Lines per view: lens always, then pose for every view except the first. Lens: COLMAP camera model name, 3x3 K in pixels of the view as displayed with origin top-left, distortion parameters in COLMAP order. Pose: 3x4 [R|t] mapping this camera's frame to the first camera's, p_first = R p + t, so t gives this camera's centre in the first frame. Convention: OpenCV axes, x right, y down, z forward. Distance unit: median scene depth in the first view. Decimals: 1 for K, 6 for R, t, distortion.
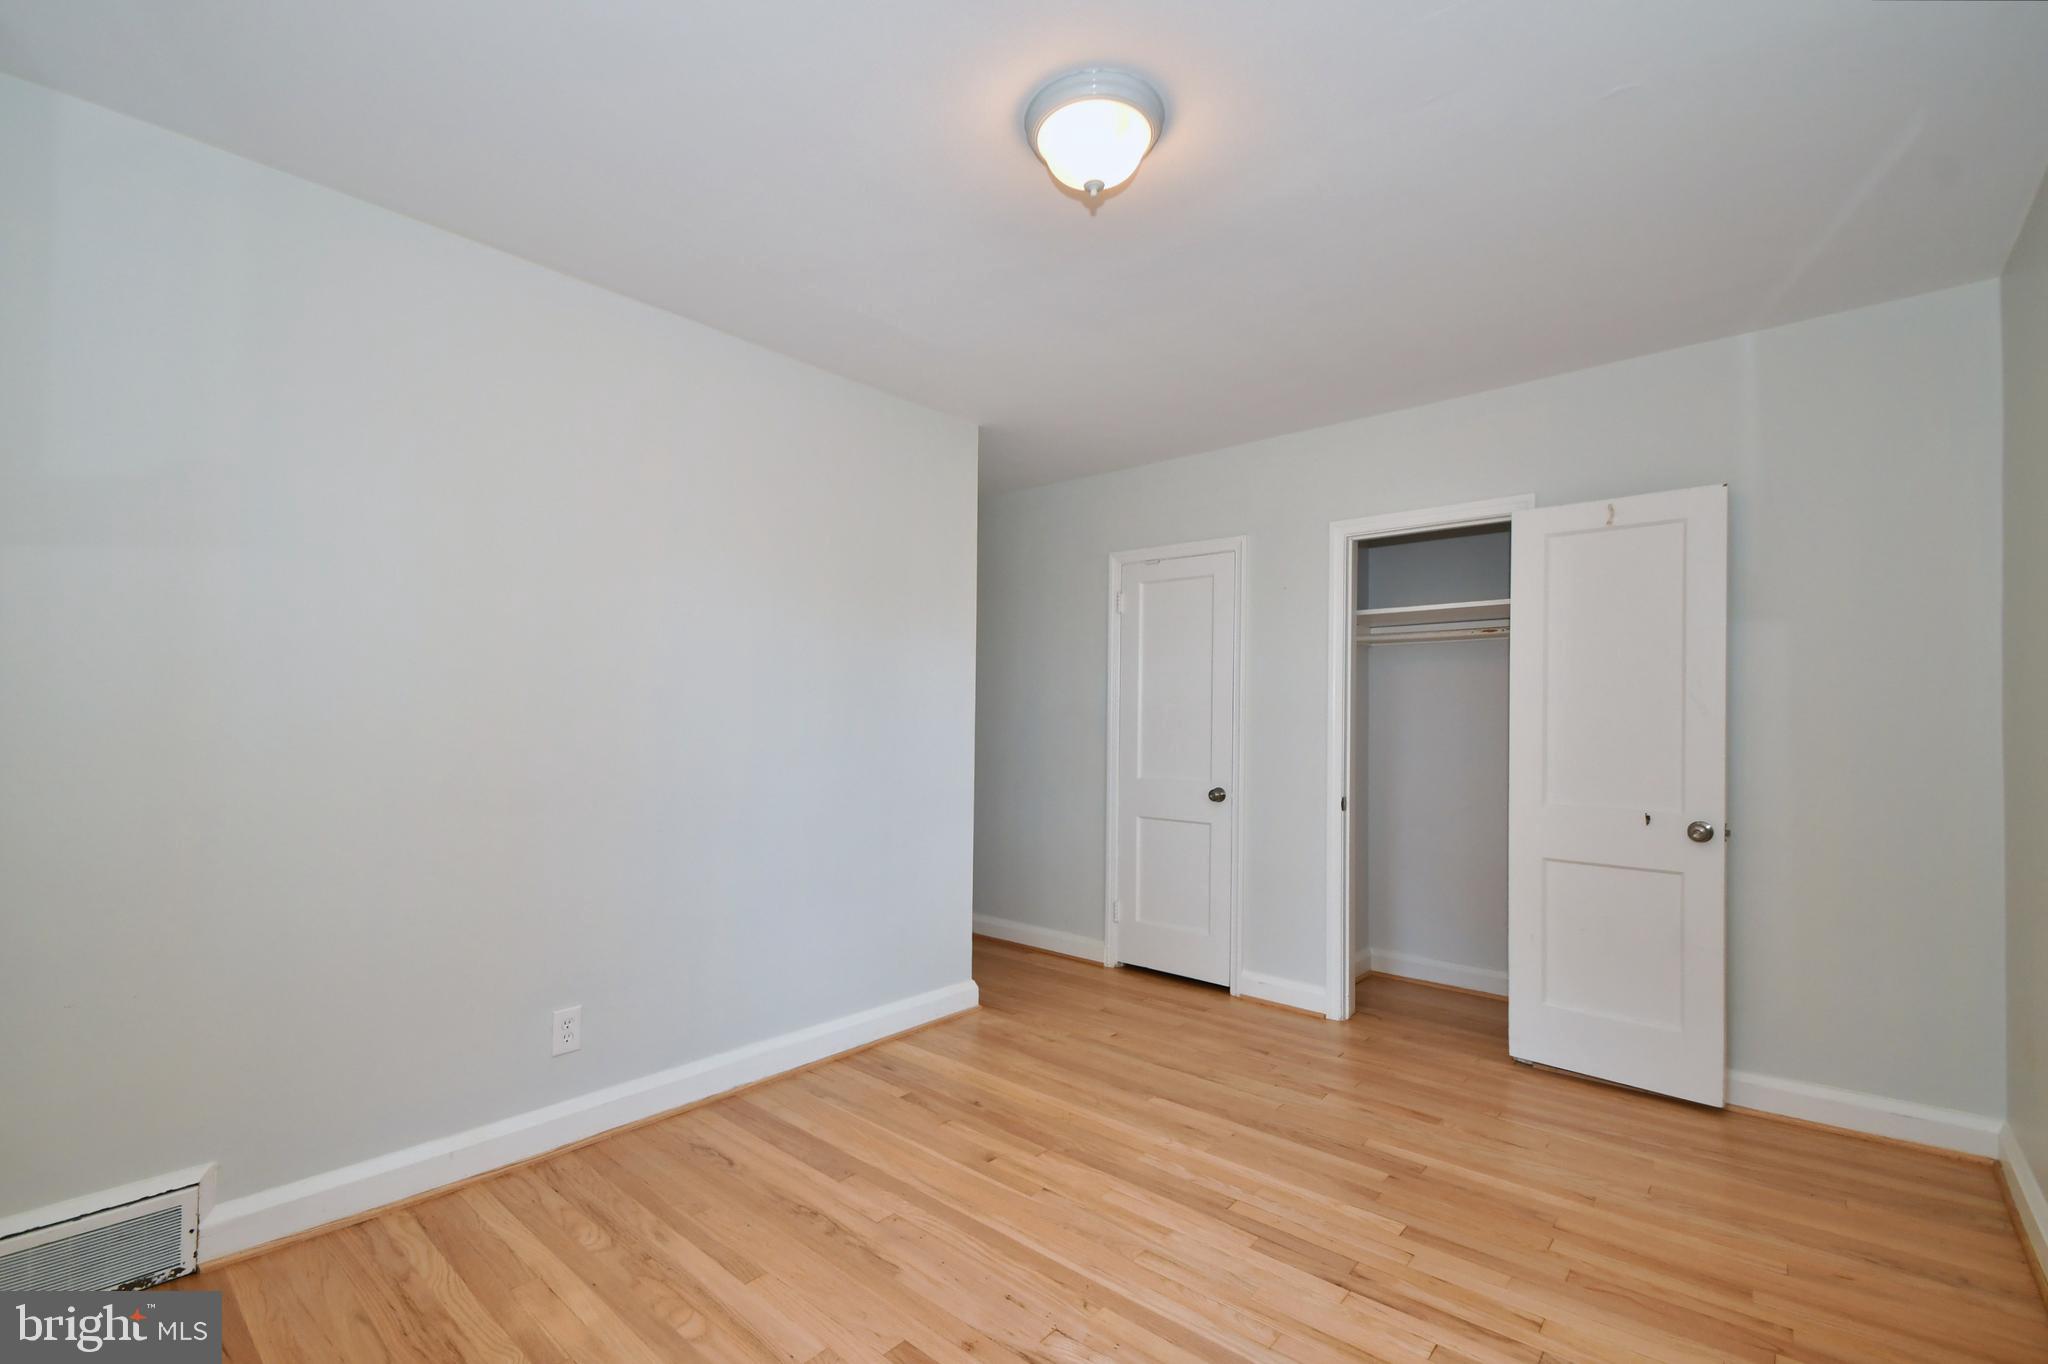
lens RADIAL K [[898.6, 0, 1017.2], [0, 898.6, 692.7], [0, 0, 1]] dist [0.011199, -0.007920]
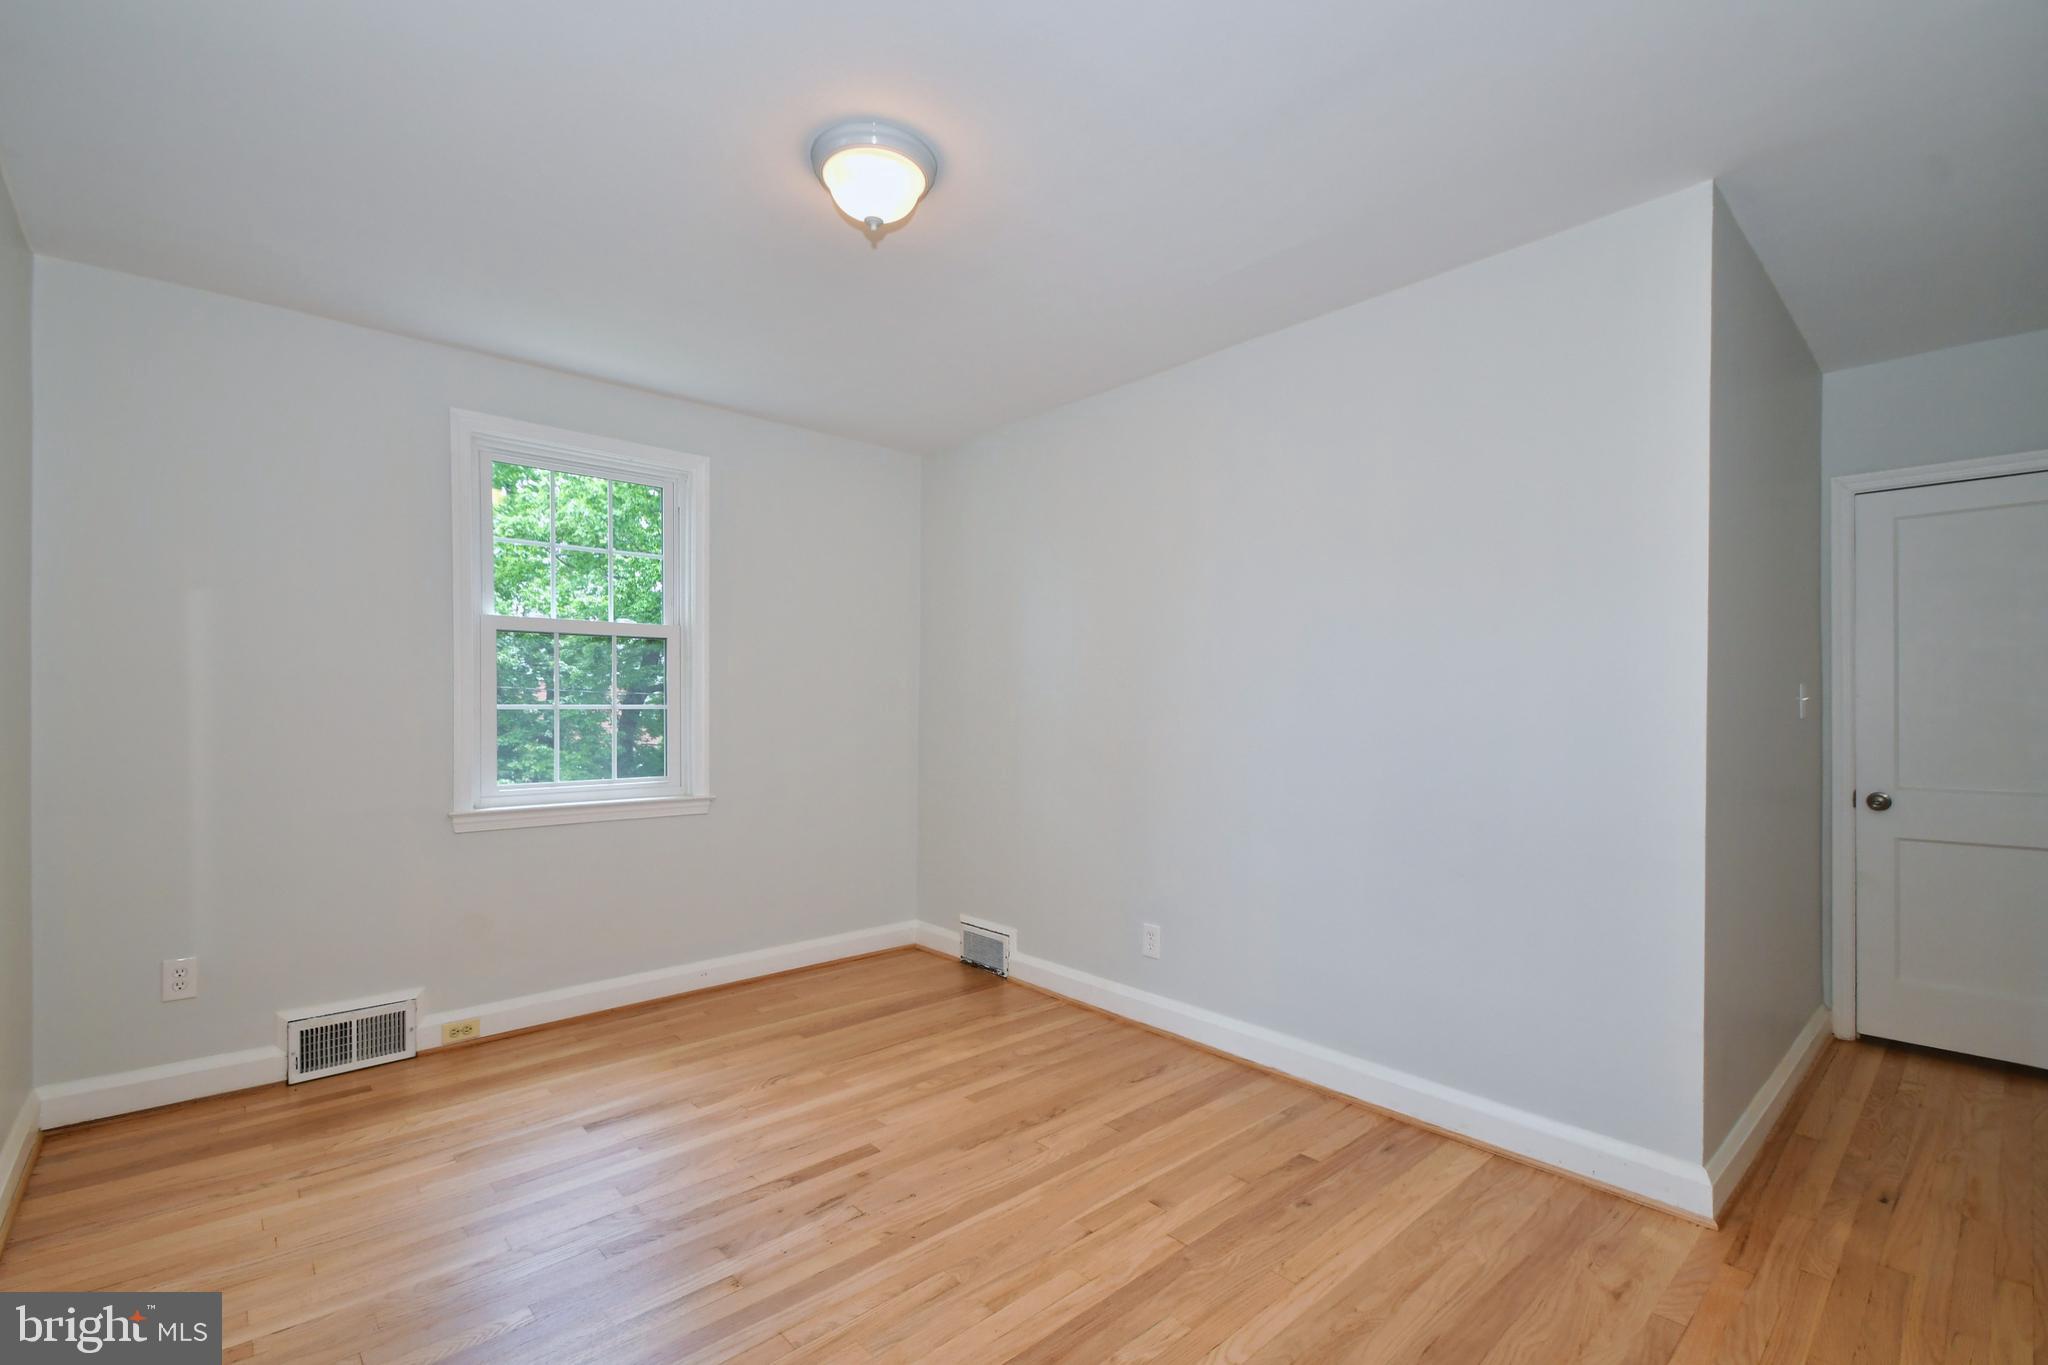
lens RADIAL K [[898.6, 0, 1015.5], [0, 898.6, 694.3], [0, 0, 1]] dist [0.011199, -0.007920]
pose [[-0.118082, -0.024785, -0.992694, 0.910929], [0.015391, 0.999523, -0.026786, 0.040472], [0.992885, -0.018442, -0.117644, 1.011032]]
